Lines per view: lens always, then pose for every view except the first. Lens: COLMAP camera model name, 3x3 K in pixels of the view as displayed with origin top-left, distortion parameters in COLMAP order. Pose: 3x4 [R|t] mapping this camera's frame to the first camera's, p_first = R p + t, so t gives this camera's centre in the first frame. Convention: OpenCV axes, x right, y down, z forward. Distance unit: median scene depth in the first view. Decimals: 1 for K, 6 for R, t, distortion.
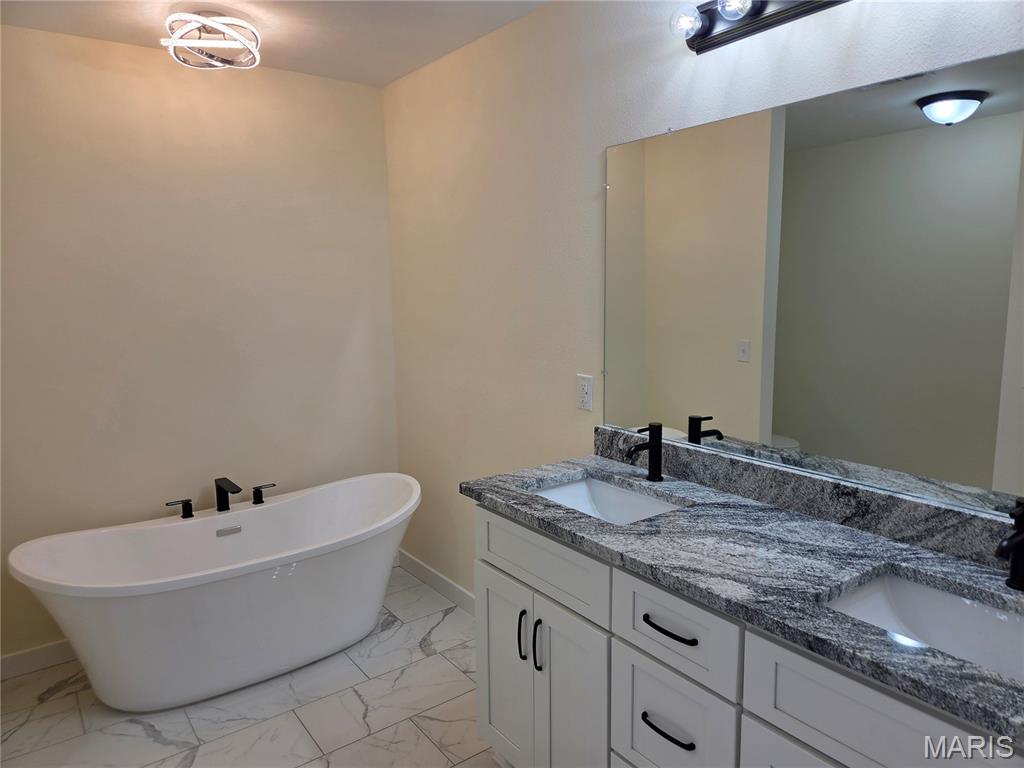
lens RADIAL K [[676.5, 0, 516.2], [0, 676.5, 378.1], [0, 0, 1]] dist [0.072307, -0.069299]
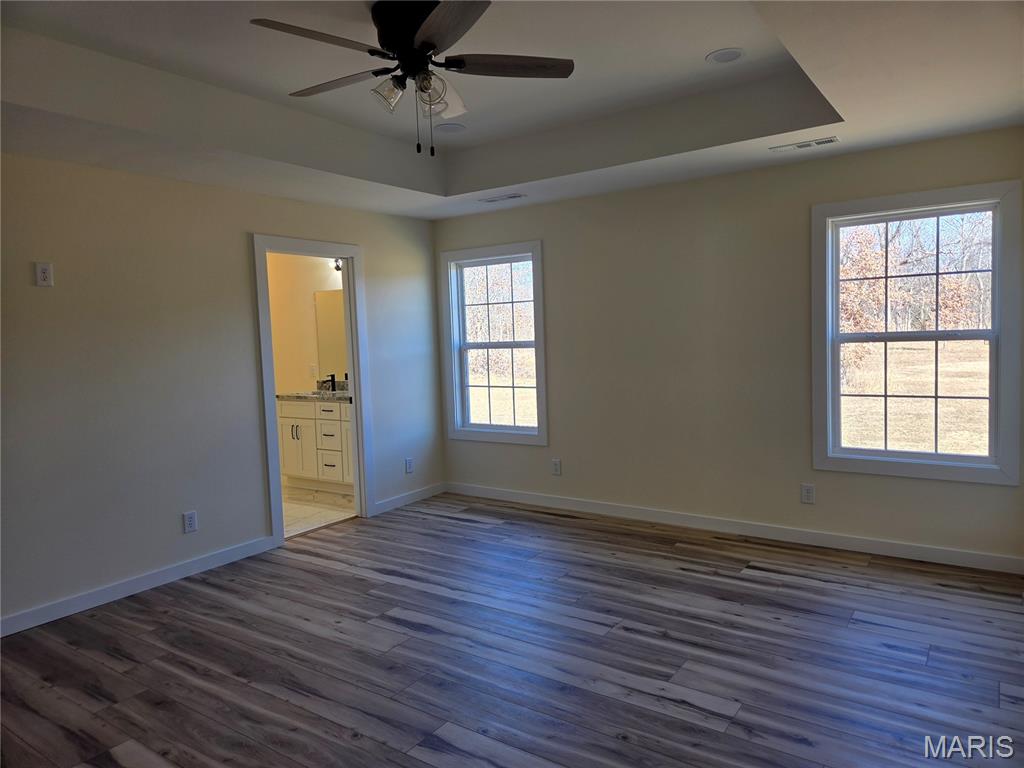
lens RADIAL K [[676.5, 0, 516.2], [0, 676.5, 378.1], [0, 0, 1]] dist [0.072307, -0.069299]
pose [[0.949809, -0.040000, 0.310262, 0.017038], [0.067201, 0.994727, -0.077479, 0.337395], [-0.305527, 0.094440, 0.947489, -2.051042]]
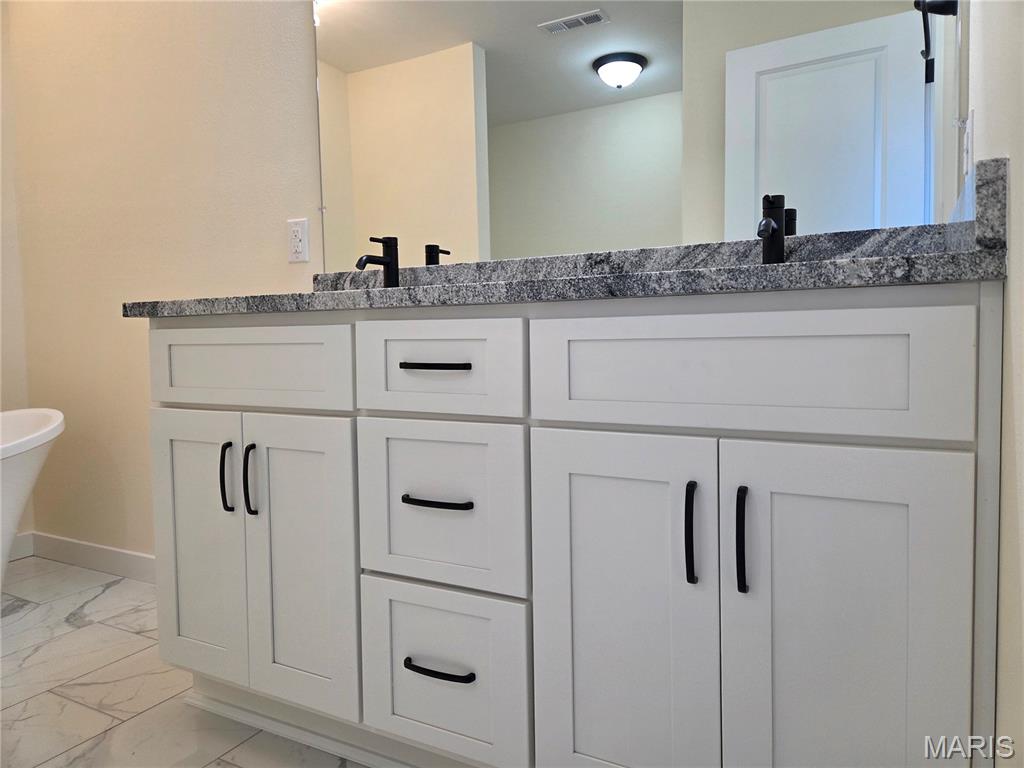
lens RADIAL K [[676.5, 0, 516.2], [0, 676.5, 378.1], [0, 0, 1]] dist [0.072307, -0.069299]
pose [[0.907072, -0.026871, 0.420117, -0.011391], [0.064142, 0.995131, -0.074838, 0.259790], [-0.416061, 0.094831, 0.904379, 0.148183]]
